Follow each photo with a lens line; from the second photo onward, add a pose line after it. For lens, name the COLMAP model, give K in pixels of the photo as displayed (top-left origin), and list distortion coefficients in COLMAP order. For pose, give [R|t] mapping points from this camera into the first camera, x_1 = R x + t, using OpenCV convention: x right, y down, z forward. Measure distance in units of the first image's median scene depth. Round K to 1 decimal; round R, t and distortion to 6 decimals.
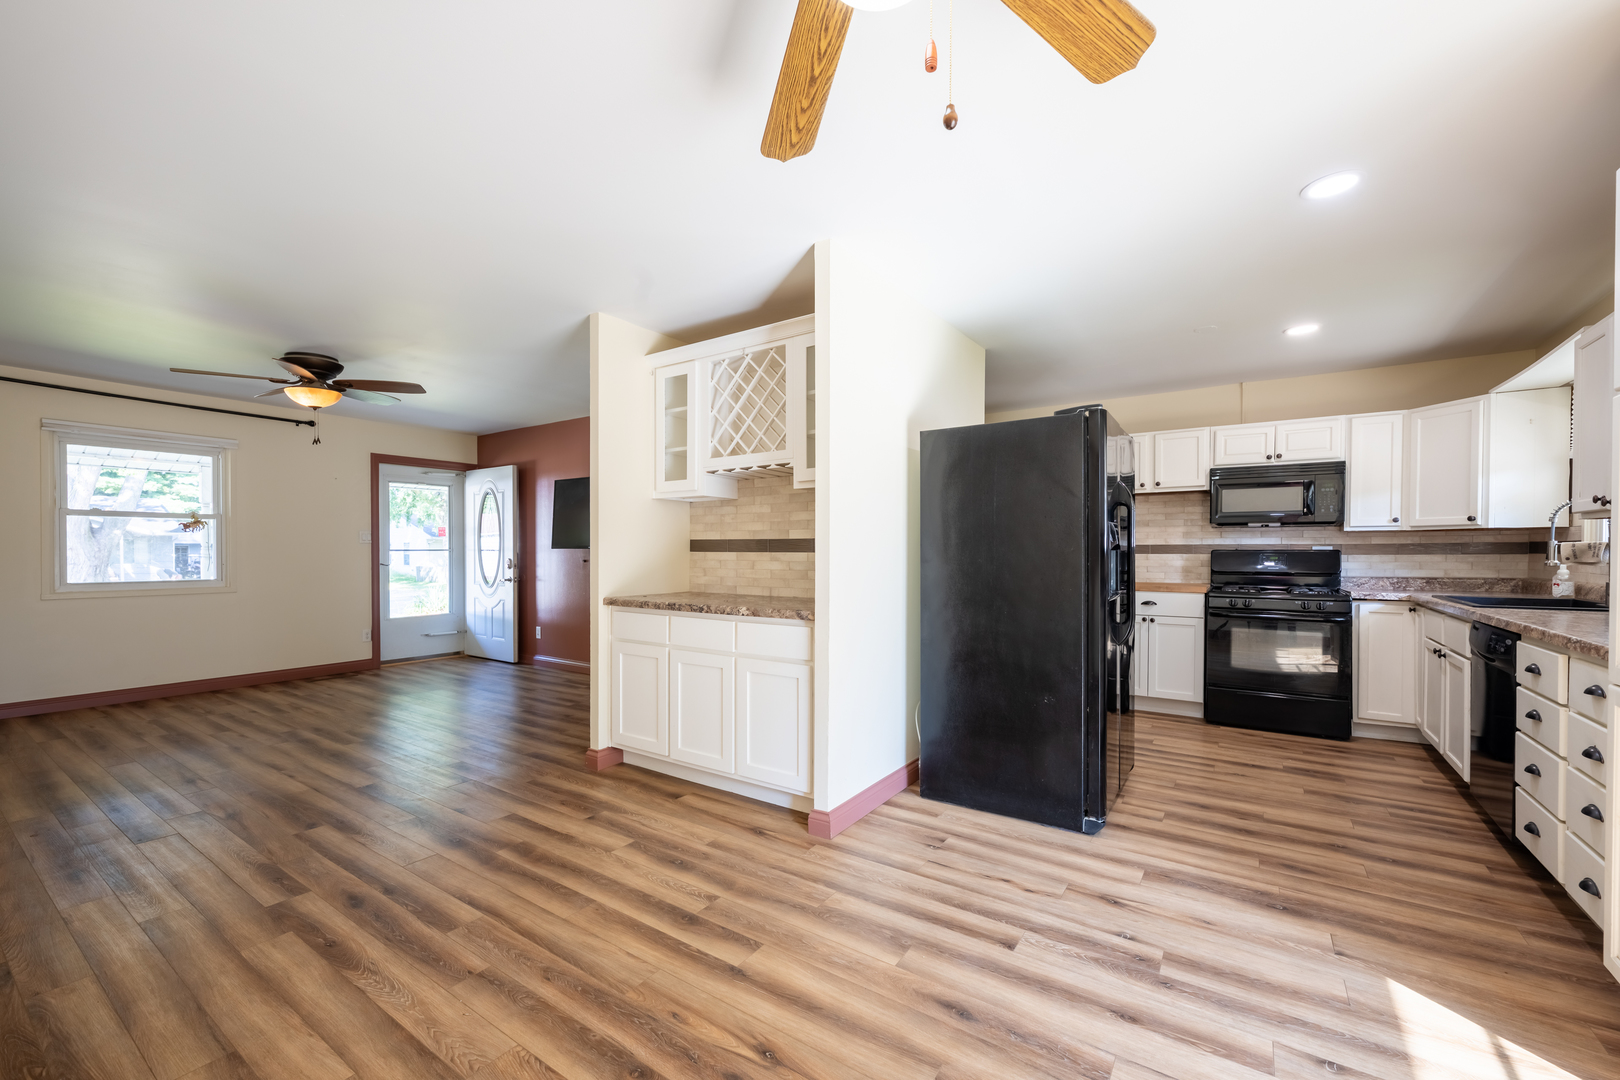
lens RADIAL K [[642.8, 0, 814.6], [0, 642.8, 556.7], [0, 0, 1]] dist [0.001353, 0.000242]
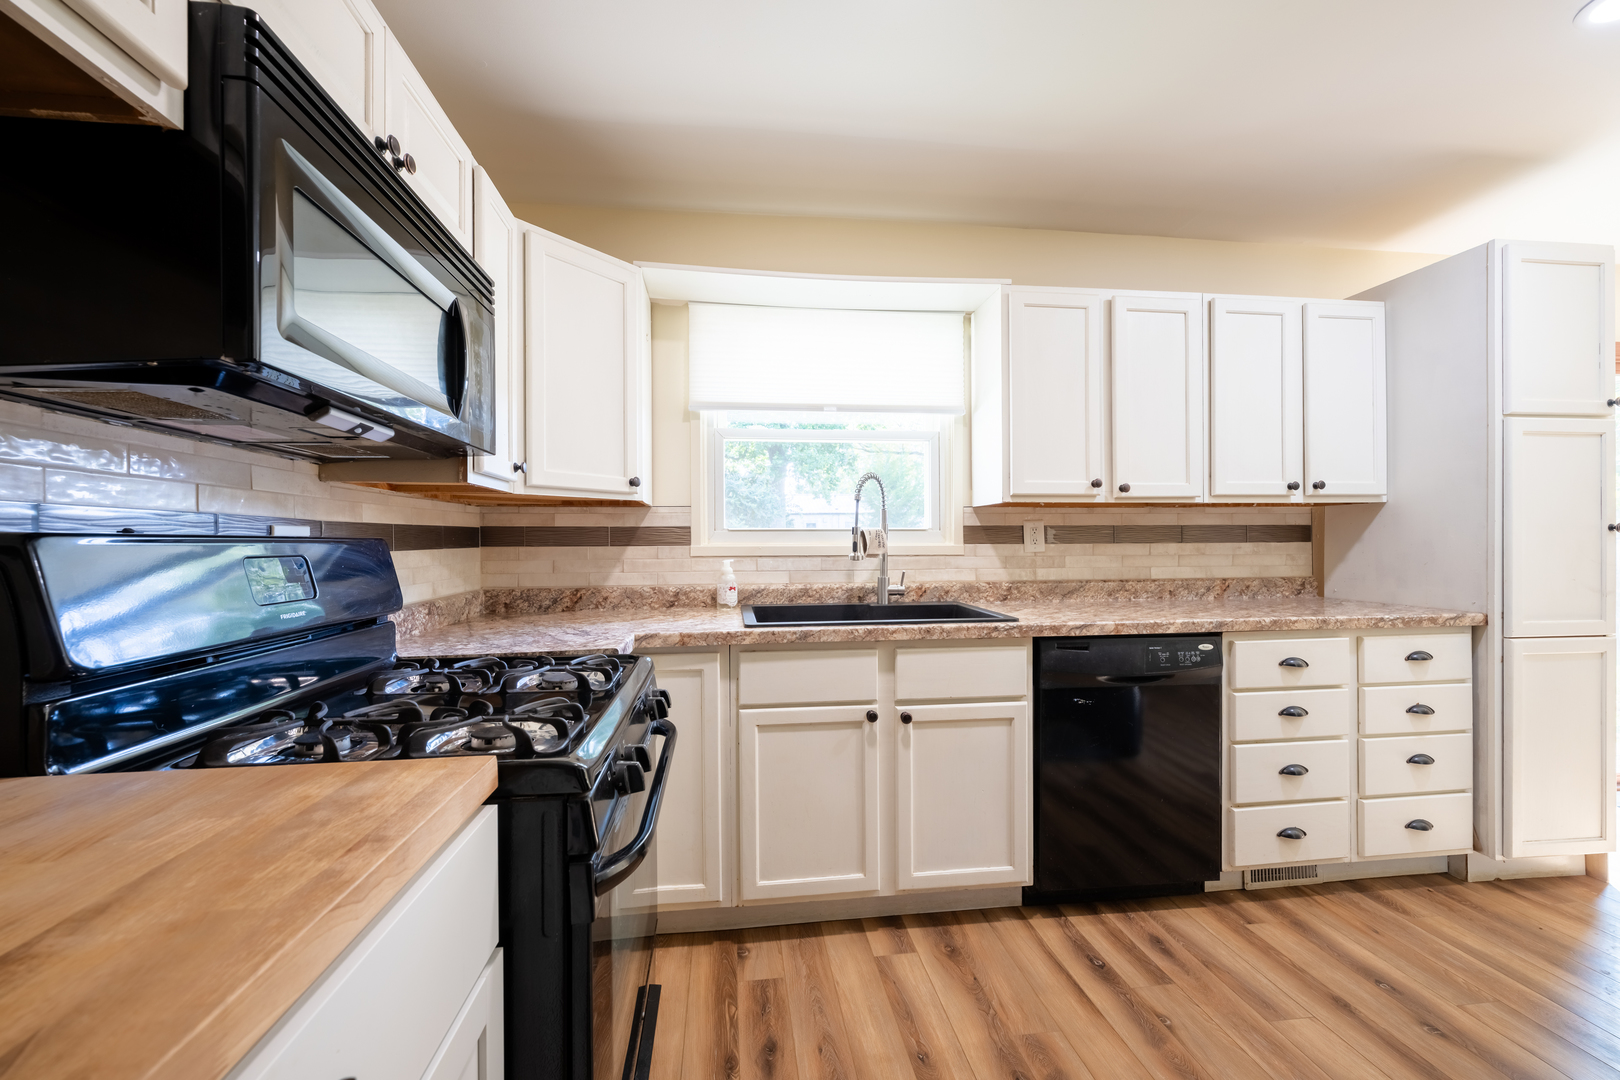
lens RADIAL K [[642.8, 0, 803.6], [0, 642.8, 546.6], [0, 0, 1]] dist [0.001353, 0.000242]
pose [[-0.658428, -0.001854, 0.752642, 0.529350], [0.012105, 0.999842, 0.013052, -0.009780], [-0.752547, 0.017704, -0.658301, 1.291702]]
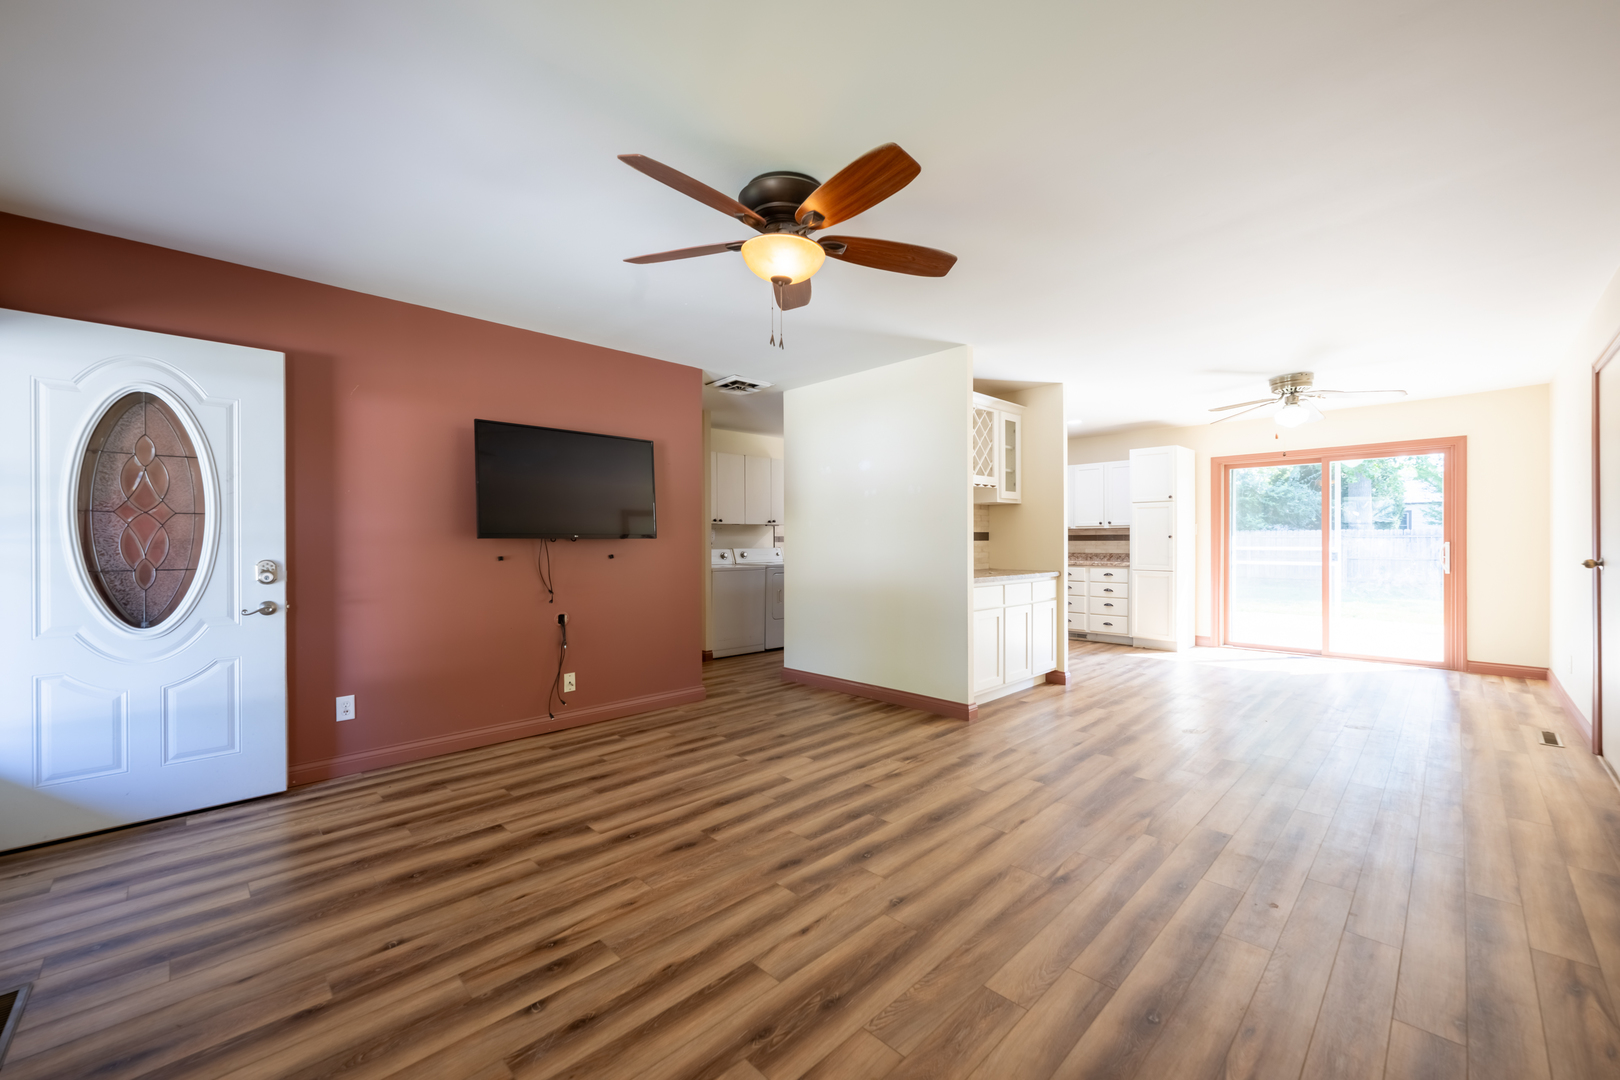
lens RADIAL K [[642.8, 0, 789.2], [0, 642.8, 542.8], [0, 0, 1]] dist [0.001353, 0.000242]
pose [[0.215241, -0.005184, 0.976547, -1.528796], [0.012677, 0.999916, 0.002514, -0.010727], [-0.976479, 0.011839, 0.215289, 1.022098]]
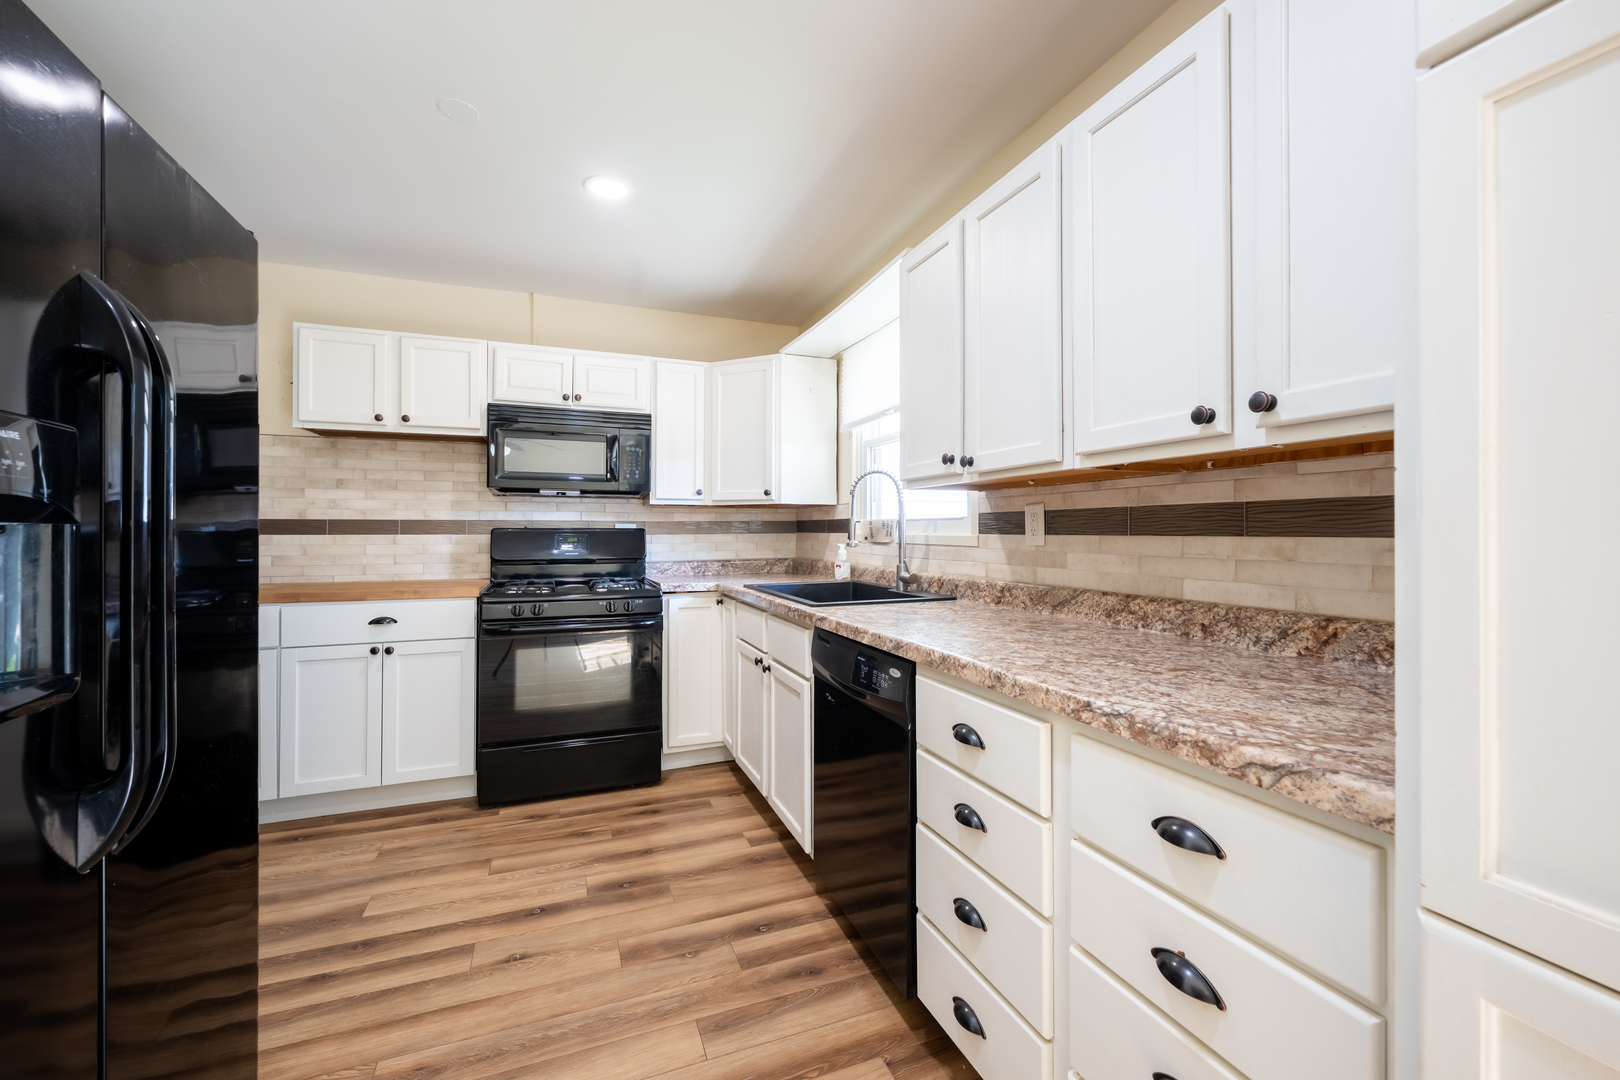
lens RADIAL K [[642.8, 0, 804.7], [0, 642.8, 530.1], [0, 0, 1]] dist [0.001353, 0.000242]
pose [[0.568200, 0.001153, 0.822890, 0.339845], [0.007507, 0.999950, -0.006584, -0.002311], [-0.822856, 0.009919, 0.568163, 0.475535]]
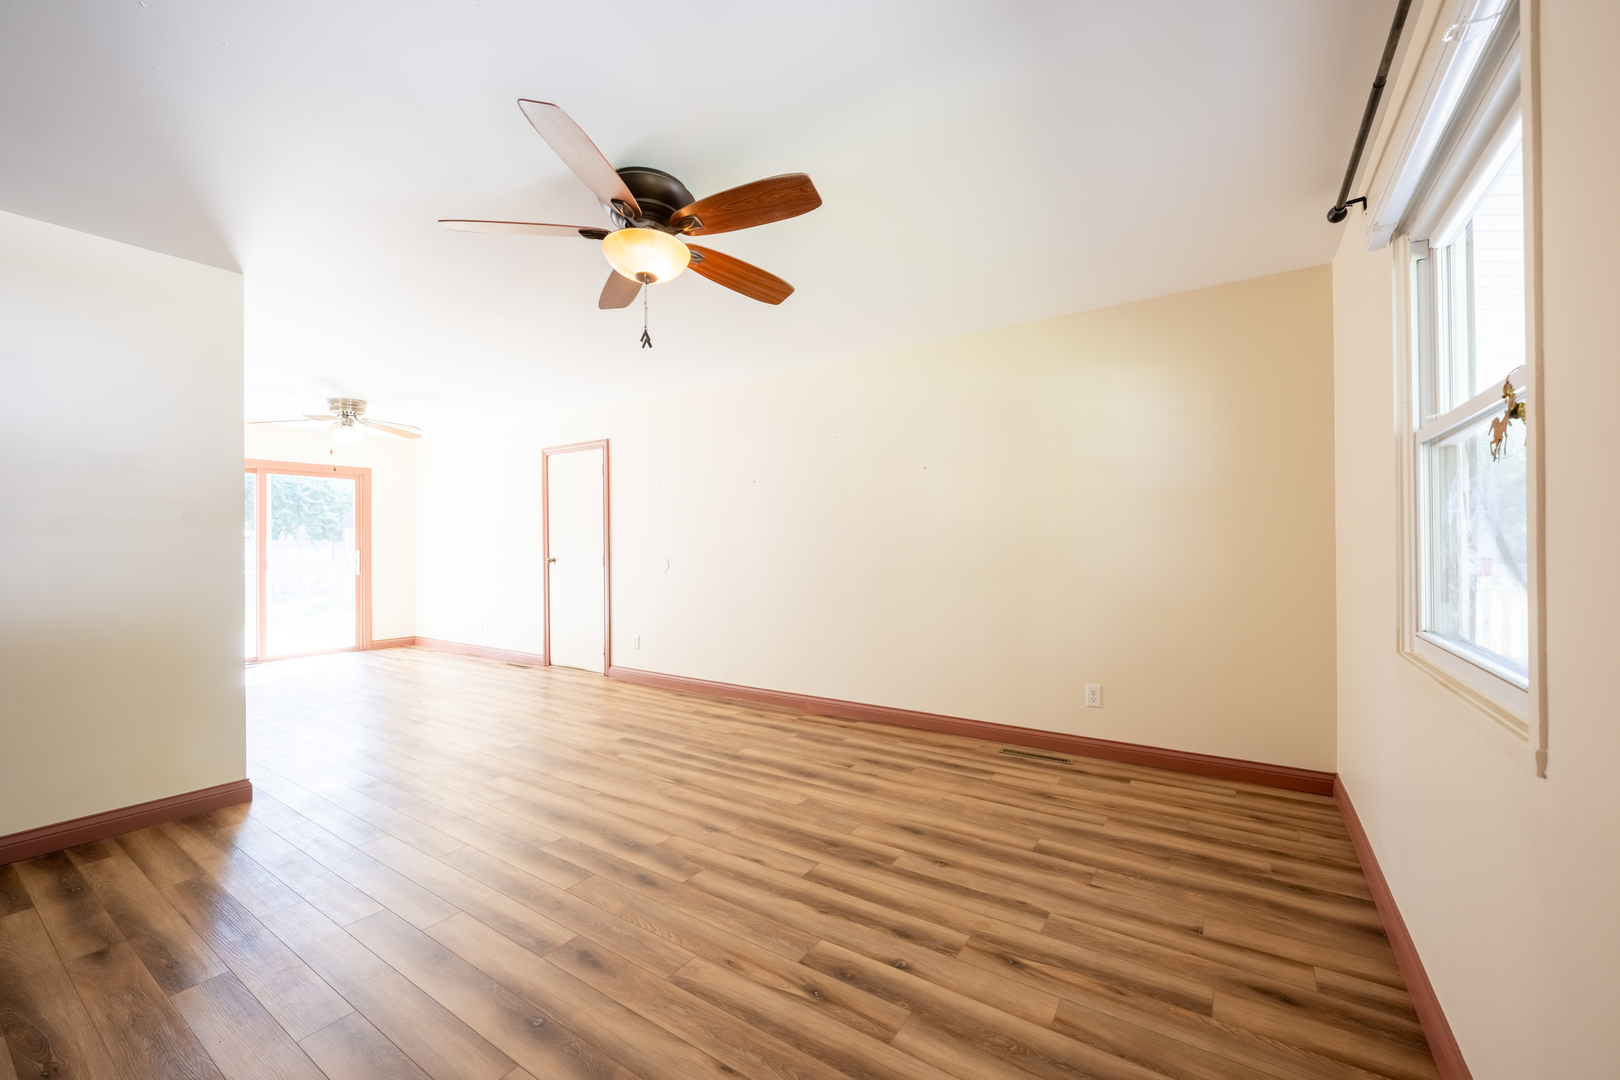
lens RADIAL K [[642.8, 0, 823.0], [0, 642.8, 543.5], [0, 0, 1]] dist [0.001353, 0.000242]
pose [[-0.999808, 0.002694, -0.019430, -1.059286], [0.002584, 0.999980, 0.005719, -0.017078], [0.019445, 0.005668, -0.999795, 1.793714]]
